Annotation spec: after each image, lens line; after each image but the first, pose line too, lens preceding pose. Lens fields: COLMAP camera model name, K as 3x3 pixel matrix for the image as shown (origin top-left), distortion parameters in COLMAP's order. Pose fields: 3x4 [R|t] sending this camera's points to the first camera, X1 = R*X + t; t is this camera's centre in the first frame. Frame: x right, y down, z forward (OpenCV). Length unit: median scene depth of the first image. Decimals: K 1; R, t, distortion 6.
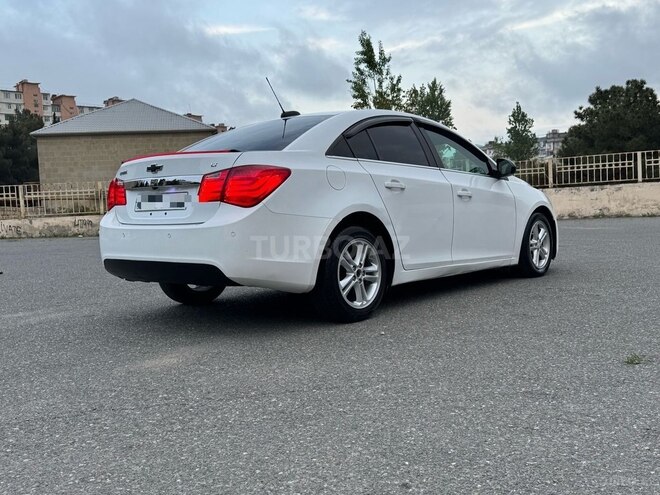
lens RADIAL K [[663.2, 0, 331.8], [0, 663.2, 250.6], [0, 0, 1]] dist [0.163377, -0.355951]
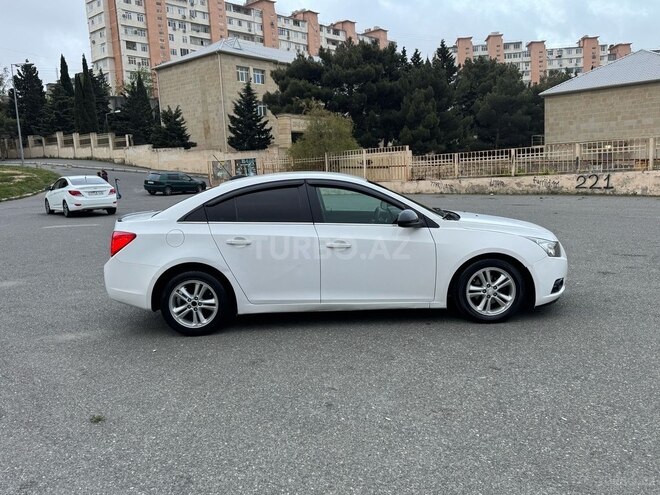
lens RADIAL K [[559.8, 0, 327.7], [0, 559.8, 249.3], [0, 0, 1]] dist [0.107271, -0.187240]
pose [[0.652484, 0.120834, -0.748107, 0.231342], [-0.030978, 0.990633, 0.132989, -0.052251], [0.757169, -0.063598, 0.650115, 0.088118]]
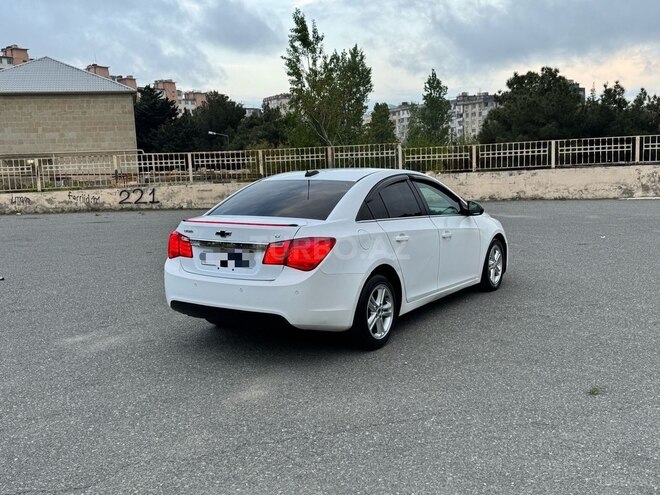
lens RADIAL K [[663.2, 0, 331.8], [0, 663.2, 250.6], [0, 0, 1]] dist [0.163377, -0.355951]
pose [[0.991719, -0.003737, 0.128372, -0.044162], [-0.004408, 0.997997, 0.063108, -0.033681], [-0.128351, -0.063151, 0.989716, -0.052450]]
